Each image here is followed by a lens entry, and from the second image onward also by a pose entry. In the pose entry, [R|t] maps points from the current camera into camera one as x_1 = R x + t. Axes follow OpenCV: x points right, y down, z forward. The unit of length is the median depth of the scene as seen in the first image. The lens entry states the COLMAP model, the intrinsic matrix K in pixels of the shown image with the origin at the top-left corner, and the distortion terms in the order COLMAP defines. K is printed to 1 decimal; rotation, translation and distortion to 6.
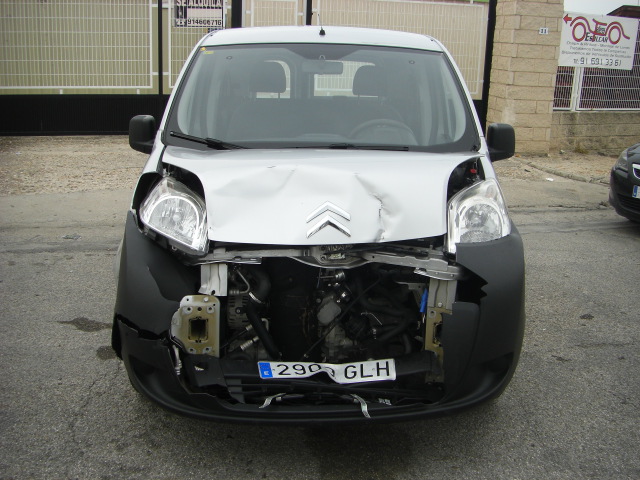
lens RADIAL K [[719.5, 0, 321.0], [0, 719.5, 225.8], [0, 0, 1]] dist [-0.187173, 0.153179]
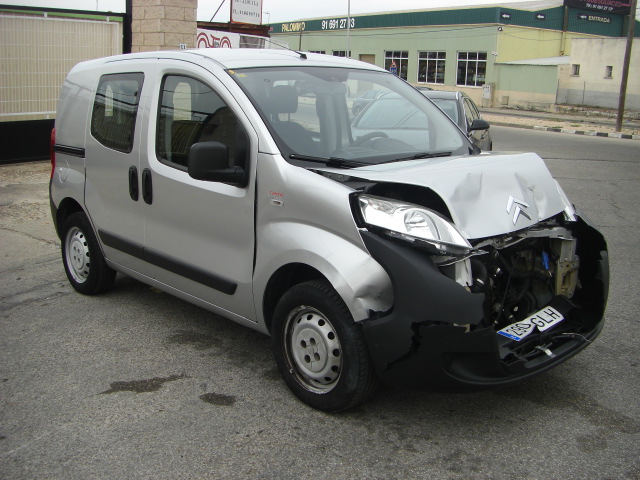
lens RADIAL K [[719.5, 0, 321.0], [0, 719.5, 225.8], [0, 0, 1]] dist [-0.187173, 0.153179]
pose [[0.746722, -0.146787, 0.648737, -1.063302], [0.157564, 0.986620, 0.041876, -0.086197], [-0.646204, 0.070948, 0.759860, 0.259279]]
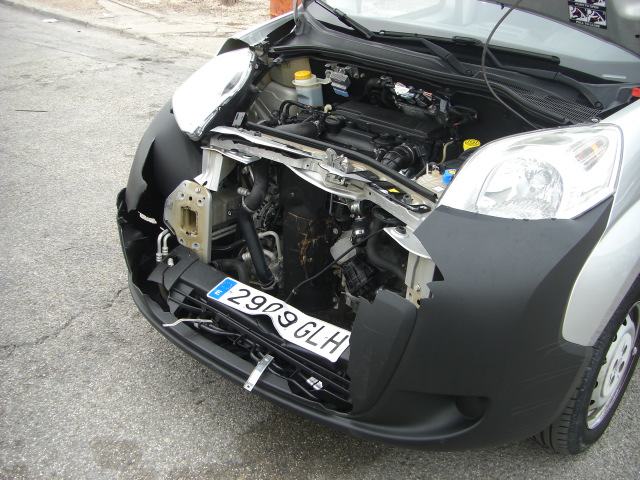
lens RADIAL K [[719.5, 0, 321.0], [0, 719.5, 225.8], [0, 0, 1]] dist [-0.187173, 0.153179]
pose [[0.737537, 0.291177, -0.609307, 0.490044], [-0.185755, 0.954936, 0.231499, -0.084268], [0.649256, -0.057558, 0.758389, 0.428058]]
